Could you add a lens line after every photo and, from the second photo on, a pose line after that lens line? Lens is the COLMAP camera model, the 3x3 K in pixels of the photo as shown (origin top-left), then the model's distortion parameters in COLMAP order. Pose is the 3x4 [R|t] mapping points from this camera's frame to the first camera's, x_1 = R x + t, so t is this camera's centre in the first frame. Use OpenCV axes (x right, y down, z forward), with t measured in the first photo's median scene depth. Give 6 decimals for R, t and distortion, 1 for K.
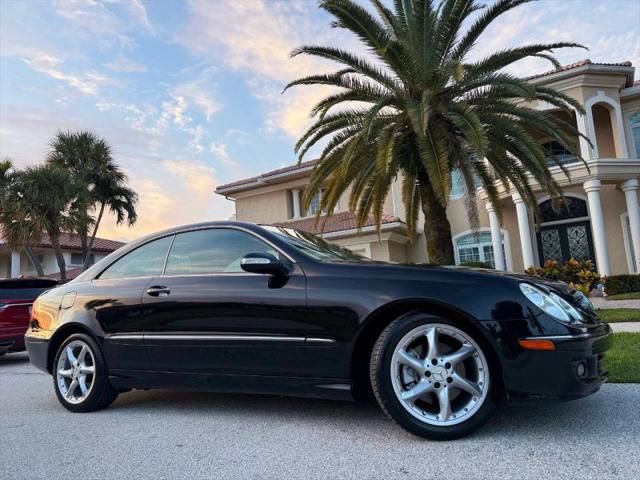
lens RADIAL K [[451.9, 0, 319.1], [0, 451.9, 243.1], [0, 0, 1]] dist [0.023477, -0.034833]
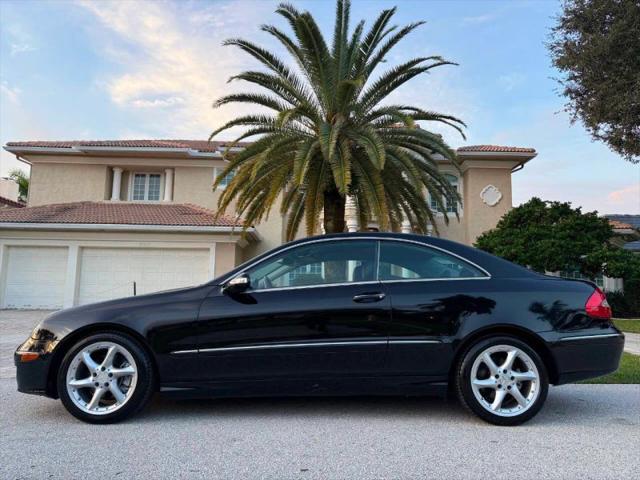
lens RADIAL K [[451.9, 0, 321.2], [0, 451.9, 243.9], [0, 0, 1]] dist [0.023477, -0.034833]
pose [[0.855055, 0.144827, 0.497902, -0.251211], [-0.144919, 0.988686, -0.038711, 0.009890], [-0.497875, -0.039055, 0.866369, 0.044732]]
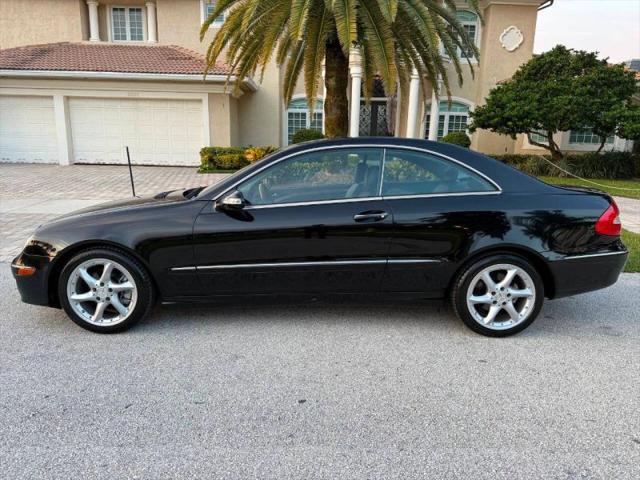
lens RADIAL K [[451.9, 0, 320.8], [0, 451.9, 244.6], [0, 0, 1]] dist [0.023477, -0.034833]
pose [[0.855516, -0.024471, 0.517199, -0.245184], [-0.153159, 0.942222, 0.297926, -0.028118], [-0.494606, -0.334094, 0.802338, 0.064837]]
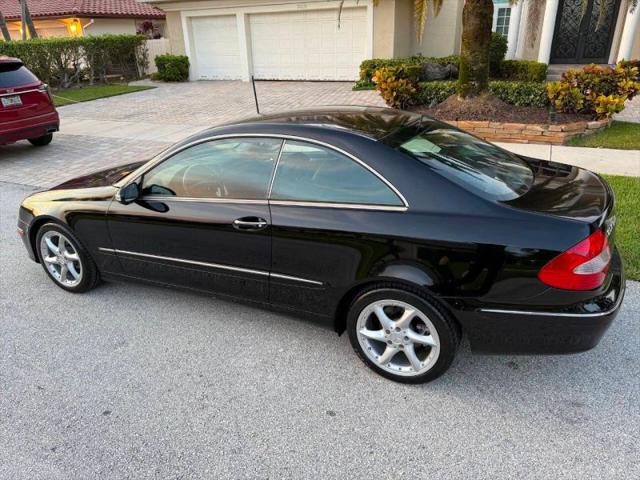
lens RADIAL K [[451.9, 0, 320.6], [0, 451.9, 242.9], [0, 0, 1]] dist [0.023477, -0.034833]
pose [[0.996406, 0.002651, 0.084662, -0.077476], [-0.047338, 0.846280, 0.530630, -0.082068], [-0.070241, -0.532731, 0.843365, 0.064043]]
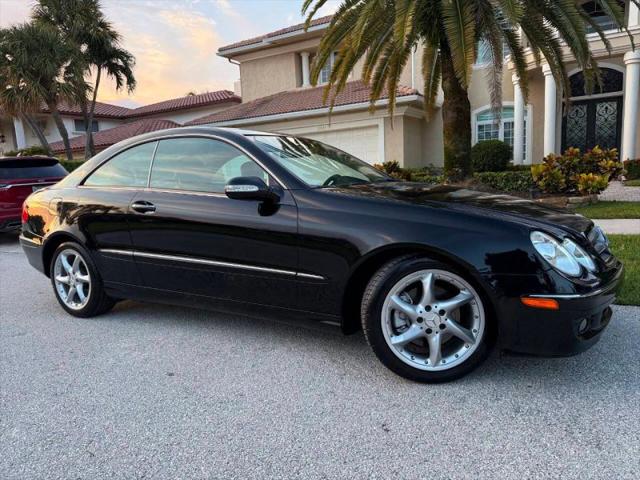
lens RADIAL K [[451.9, 0, 319.2], [0, 451.9, 244.9], [0, 0, 1]] dist [0.023477, -0.034833]
pose [[0.999562, 0.020472, -0.021360, 0.007890], [-0.013390, 0.956804, 0.290424, -0.025083], [0.026382, -0.290011, 0.956660, 0.022760]]
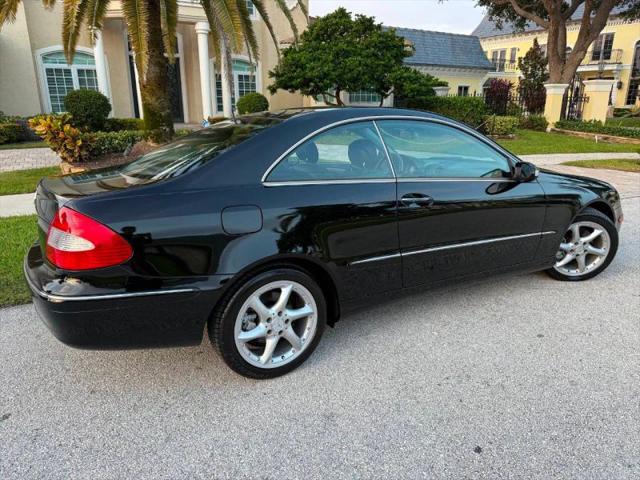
lens RADIAL K [[451.9, 0, 319.2], [0, 451.9, 243.0], [0, 0, 1]] dist [0.023477, -0.034833]
pose [[0.493718, -0.183851, 0.849966, -0.299240], [-0.157779, 0.942237, 0.295458, -0.010701], [-0.855189, -0.279980, 0.436191, 0.198533]]
